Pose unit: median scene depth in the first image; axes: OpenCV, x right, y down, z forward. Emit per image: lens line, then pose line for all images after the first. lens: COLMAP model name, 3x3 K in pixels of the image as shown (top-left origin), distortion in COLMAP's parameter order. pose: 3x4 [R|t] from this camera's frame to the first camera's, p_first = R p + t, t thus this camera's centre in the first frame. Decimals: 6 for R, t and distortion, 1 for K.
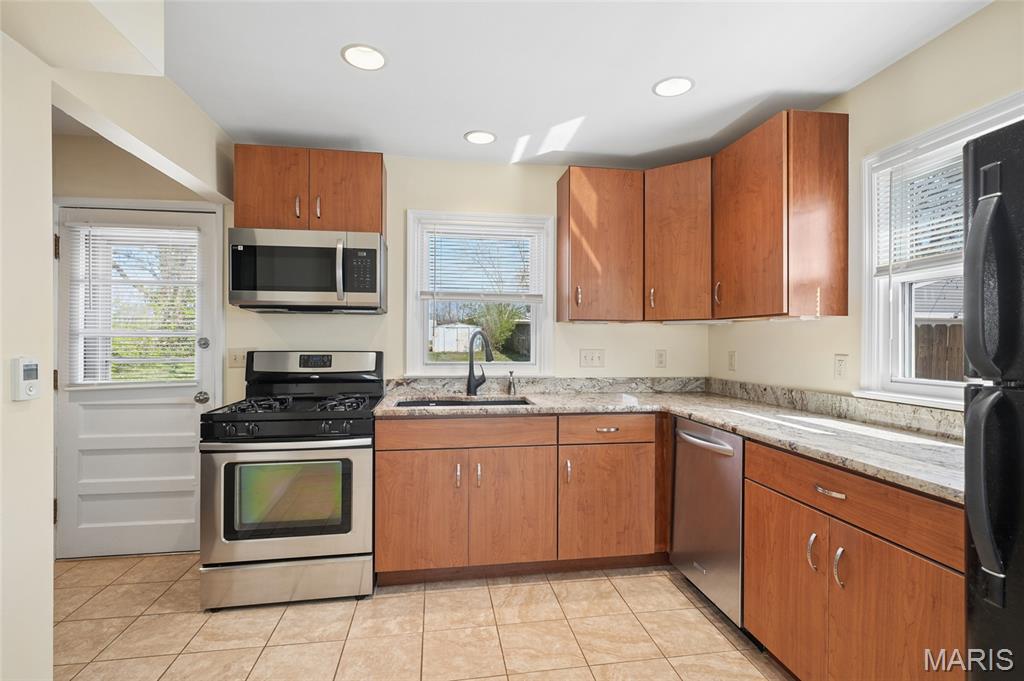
lens RADIAL K [[464.5, 0, 513.1], [0, 464.5, 331.4], [0, 0, 1]] dist [-0.016124, 0.010651]
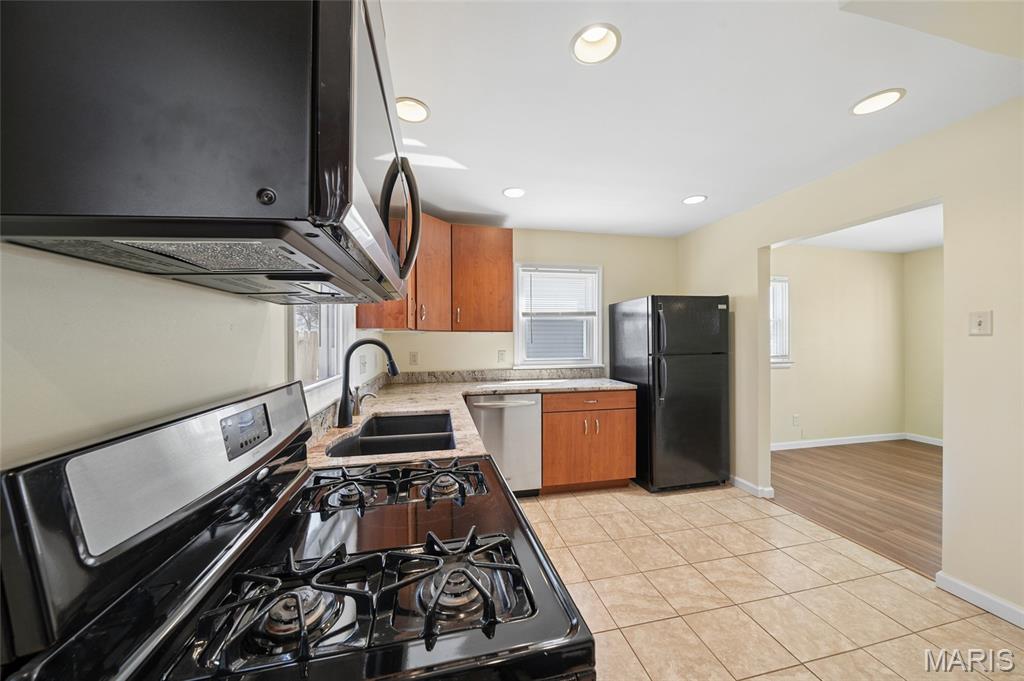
lens RADIAL K [[332.2, 0, 524.8], [0, 332.2, 337.8], [0, 0, 1]] dist [-0.021399, 0.000025]
pose [[-0.057348, 0.002683, 0.998351, -0.713571], [-0.017929, 0.999832, -0.003717, -0.004670], [-0.998193, -0.018113, -0.057291, 0.870044]]
